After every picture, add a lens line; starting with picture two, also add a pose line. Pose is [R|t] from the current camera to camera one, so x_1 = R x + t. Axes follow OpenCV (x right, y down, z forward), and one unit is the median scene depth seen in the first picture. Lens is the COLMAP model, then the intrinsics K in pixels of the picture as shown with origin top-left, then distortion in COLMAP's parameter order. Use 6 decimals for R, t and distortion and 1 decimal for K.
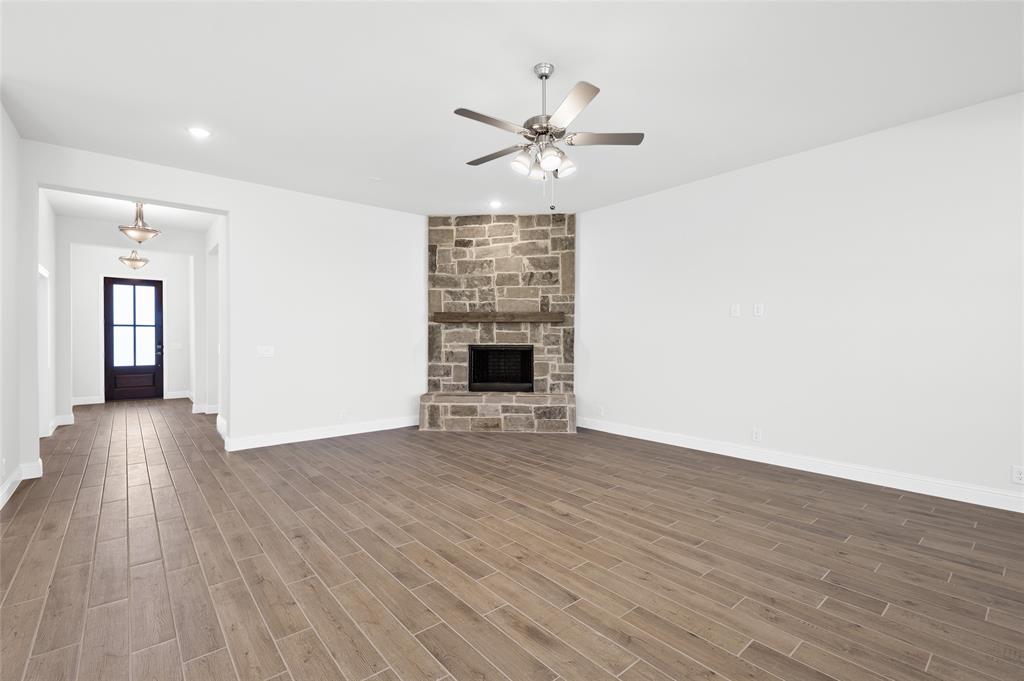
lens RADIAL K [[446.9, 0, 521.7], [0, 446.9, 342.2], [0, 0, 1]] dist [-0.003103, -0.000207]
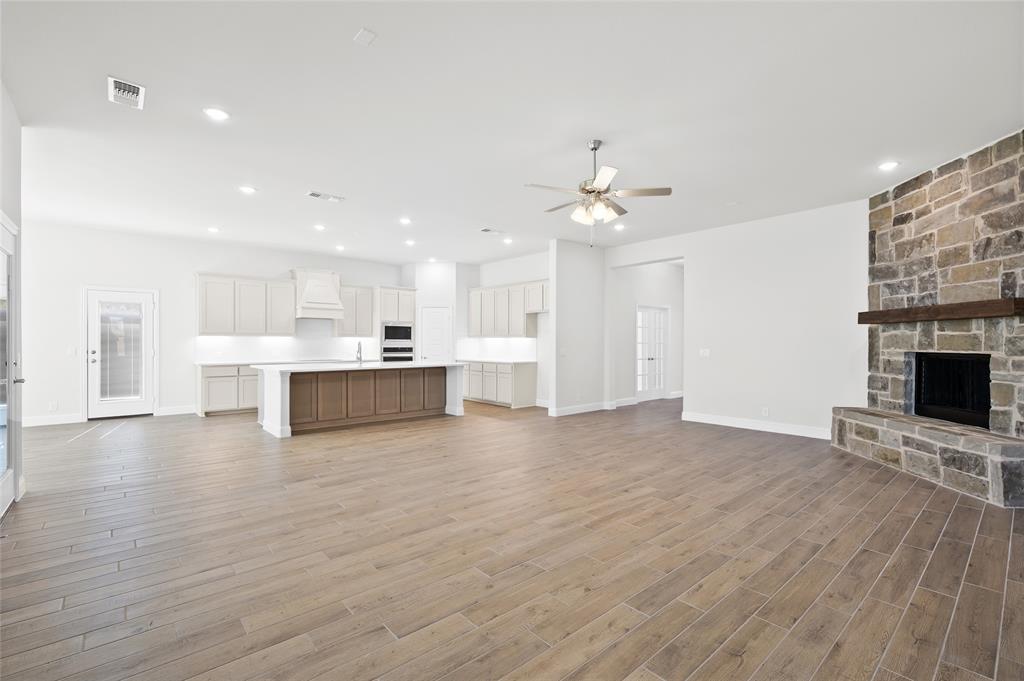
lens RADIAL K [[446.9, 0, 522.3], [0, 446.9, 342.1], [0, 0, 1]] dist [-0.003103, -0.000207]
pose [[0.040044, -0.001294, -0.999197, 0.620637], [-0.010714, 0.999941, -0.001725, -0.002343], [0.999140, 0.010775, 0.040028, 0.326322]]
